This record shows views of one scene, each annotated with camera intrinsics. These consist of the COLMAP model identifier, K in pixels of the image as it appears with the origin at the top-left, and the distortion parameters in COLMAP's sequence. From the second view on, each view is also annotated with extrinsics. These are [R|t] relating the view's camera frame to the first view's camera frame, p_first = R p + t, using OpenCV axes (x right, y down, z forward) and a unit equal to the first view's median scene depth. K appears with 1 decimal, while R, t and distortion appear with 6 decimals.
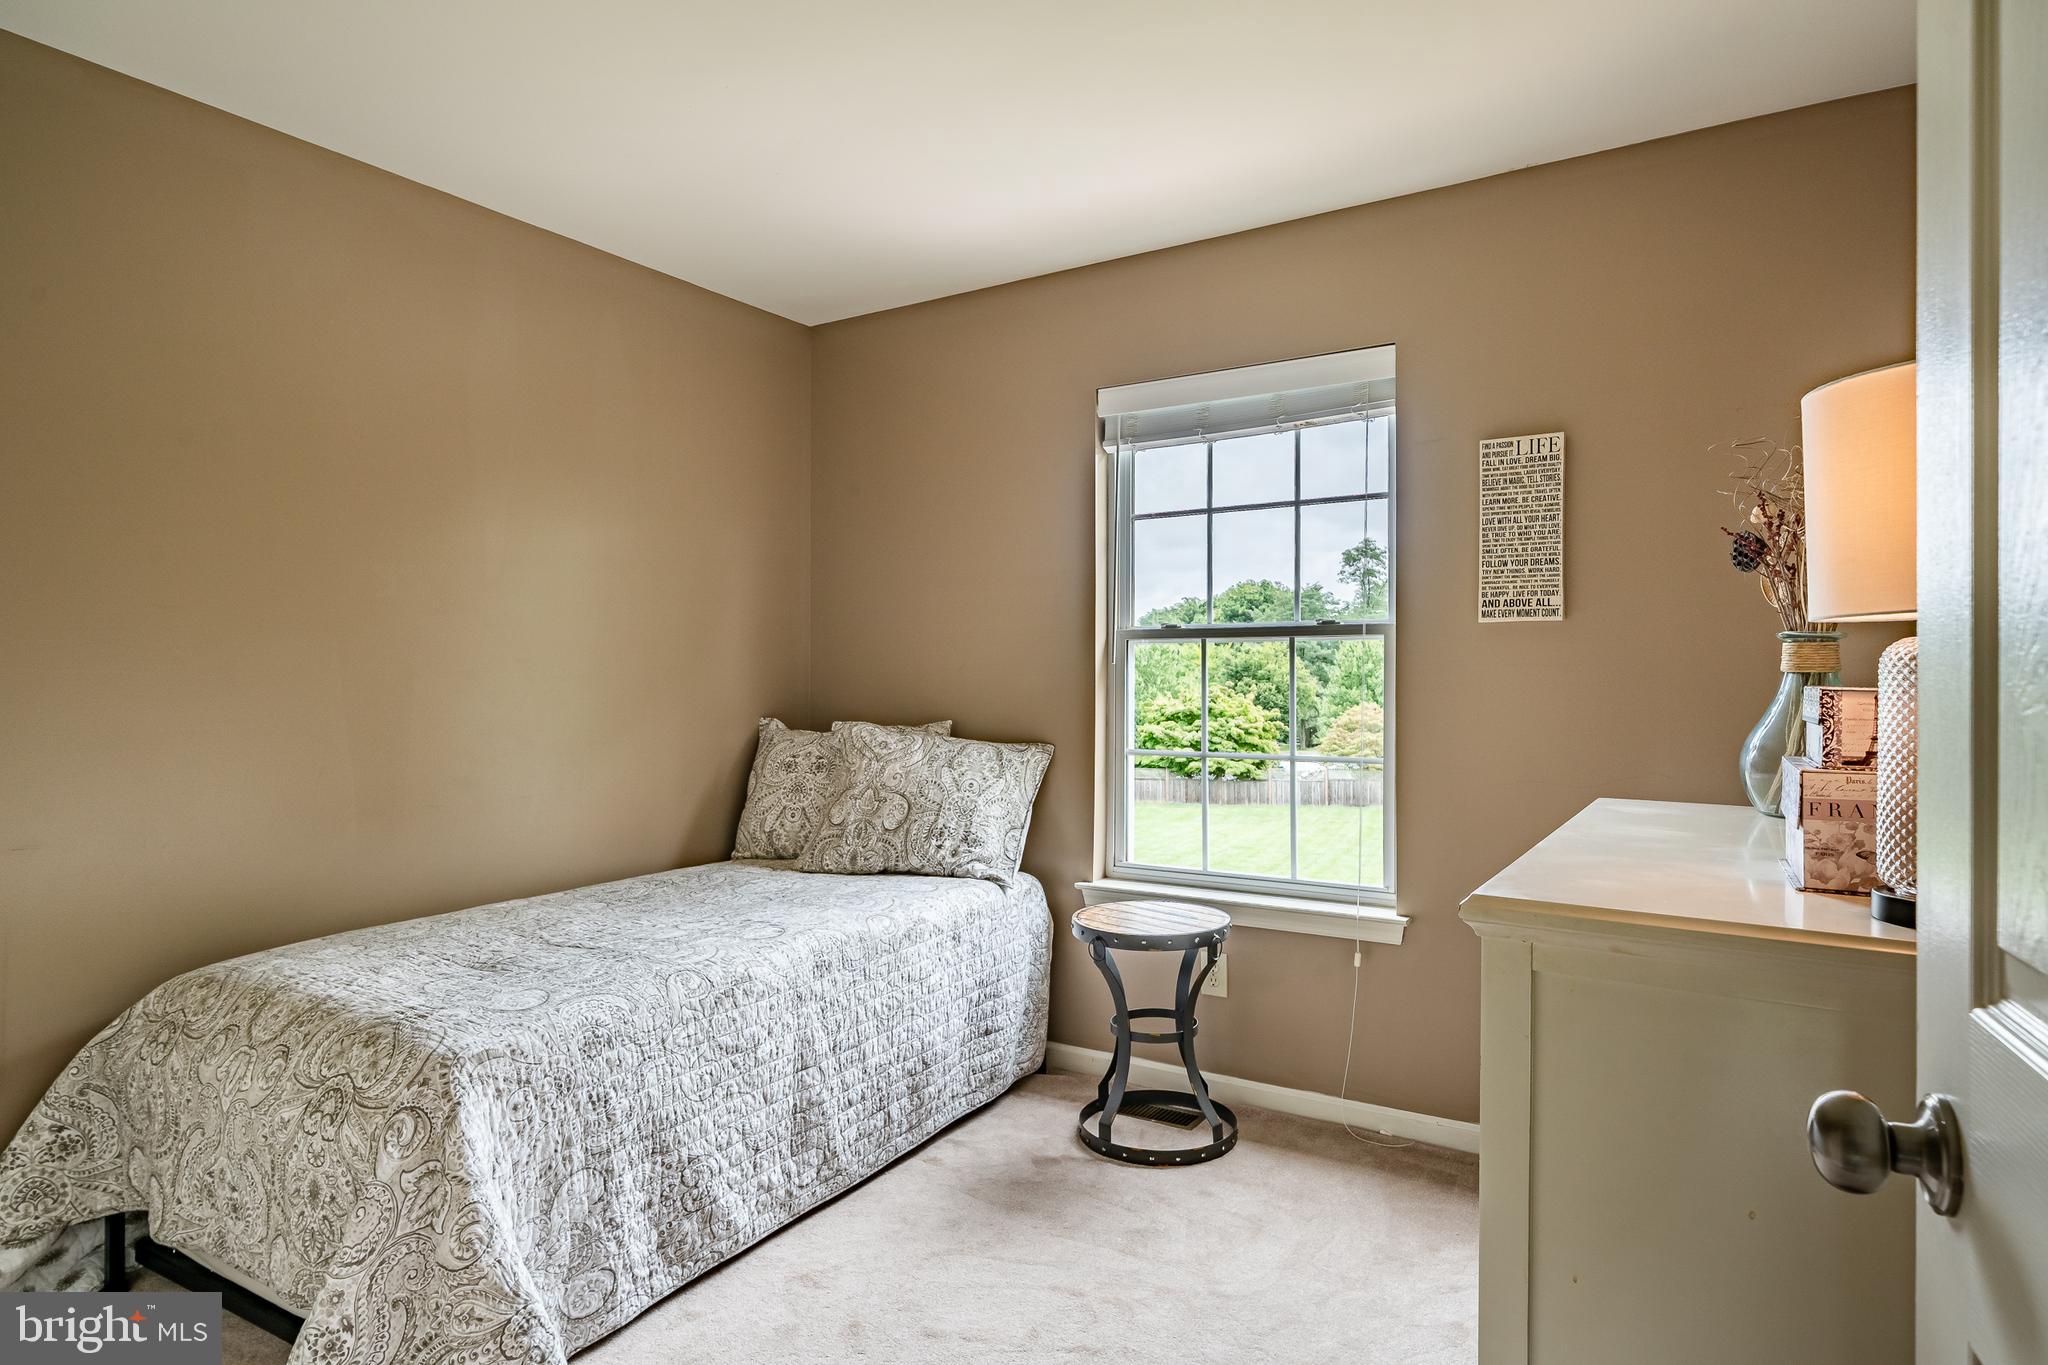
lens RADIAL K [[1159.7, 0, 1020.9], [0, 1159.7, 675.3], [0, 0, 1]] dist [-0.001791, 0.001485]
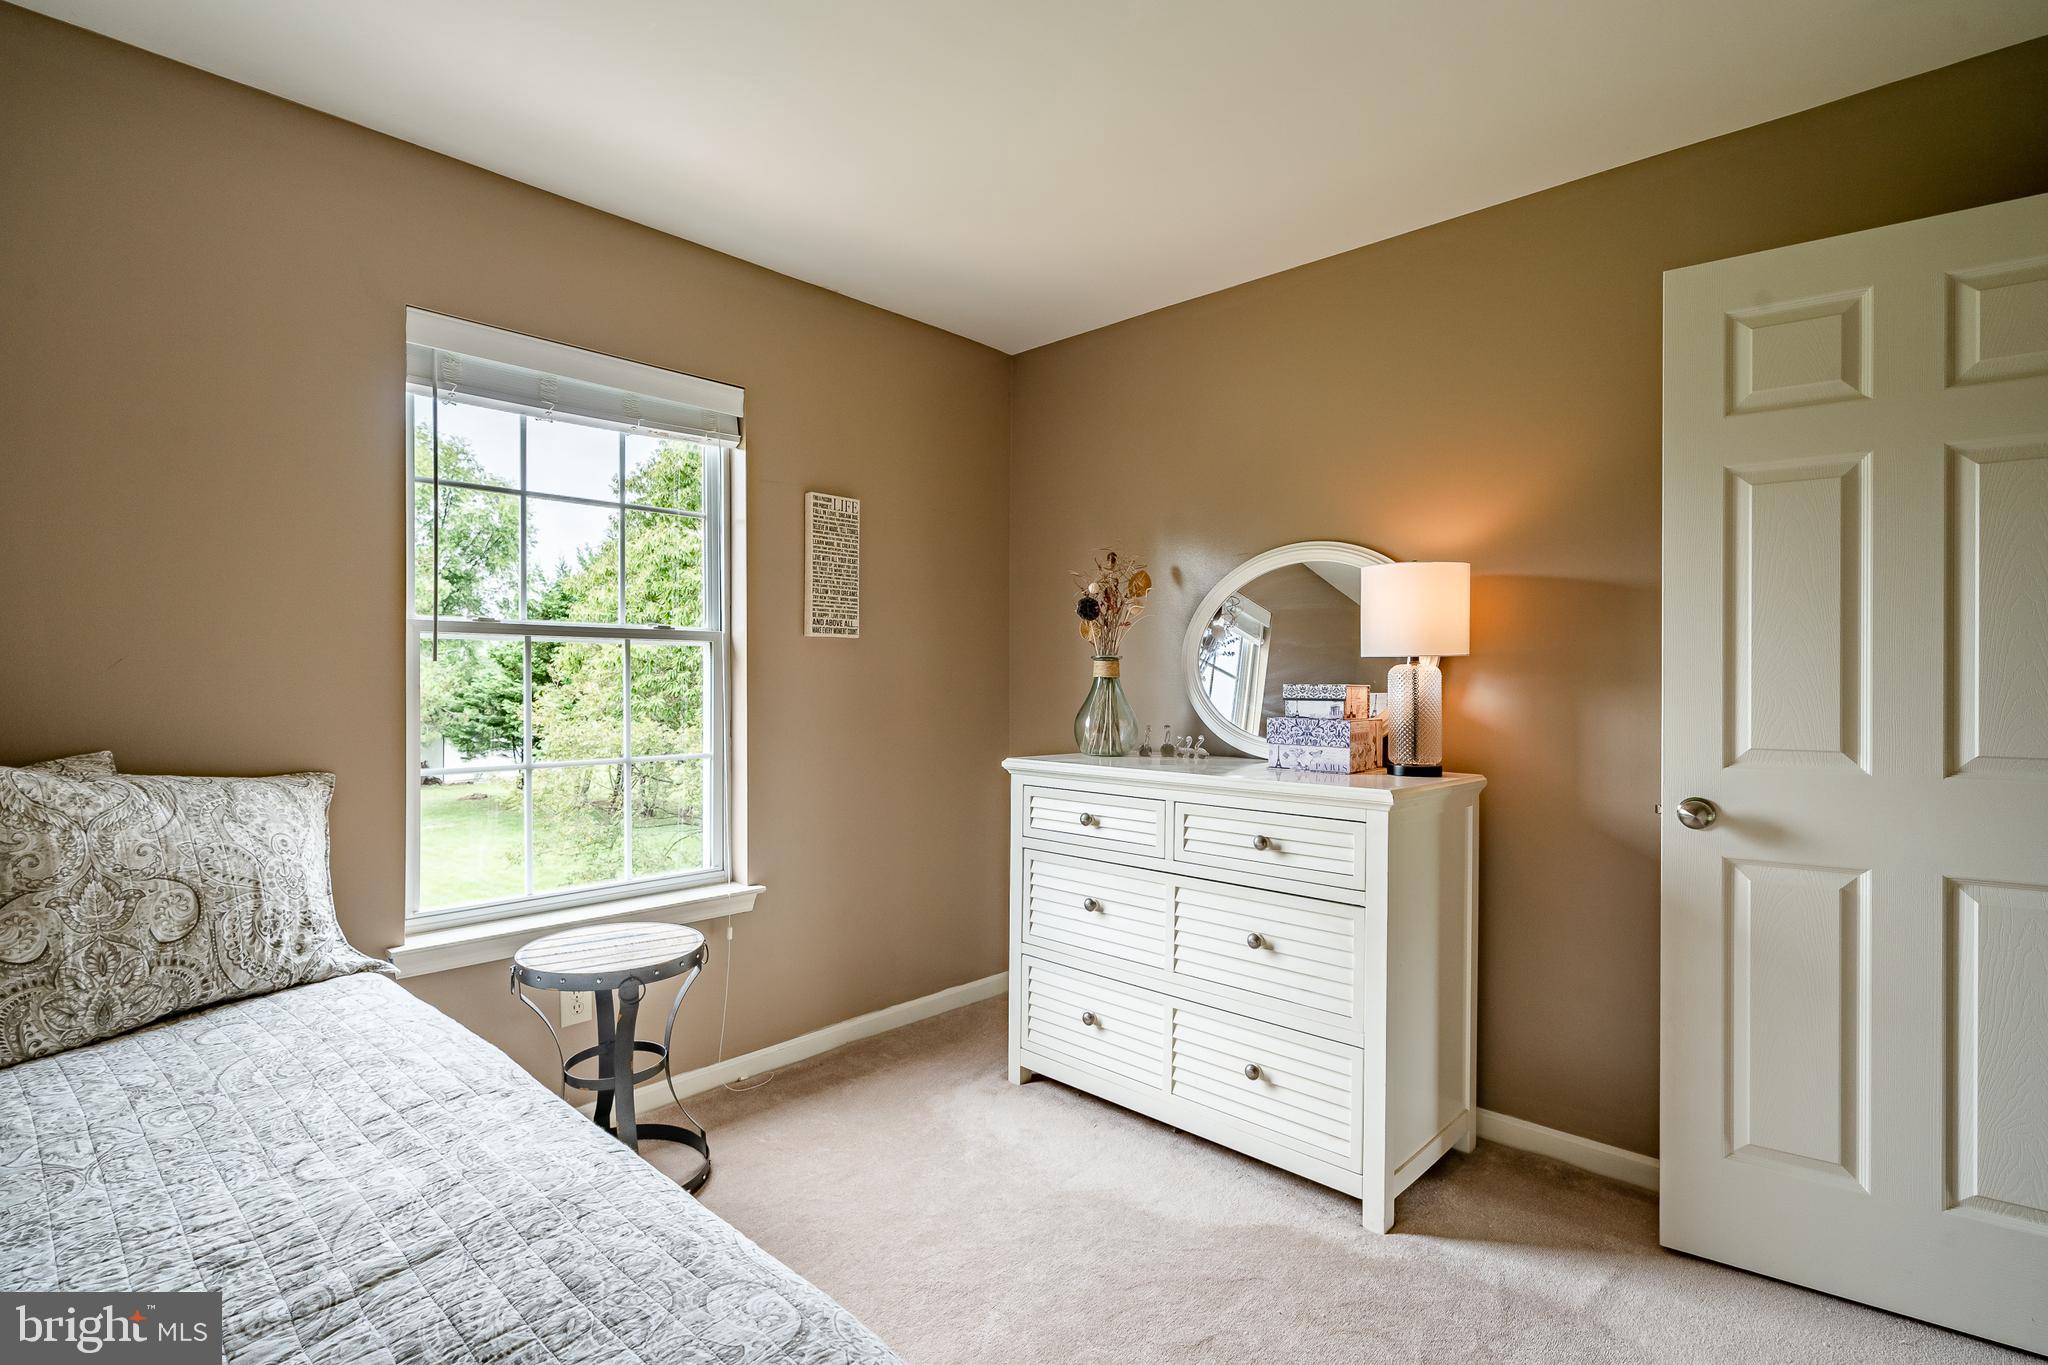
lens RADIAL K [[993.7, 0, 1023.2], [0, 993.7, 683.2], [0, 0, 1]] dist [-0.011364, 0.002893]
pose [[0.164399, -0.001546, 0.986393, -0.537235], [-0.000697, 0.999998, 0.001684, 0.003110], [-0.986394, -0.000964, 0.164398, 0.506616]]
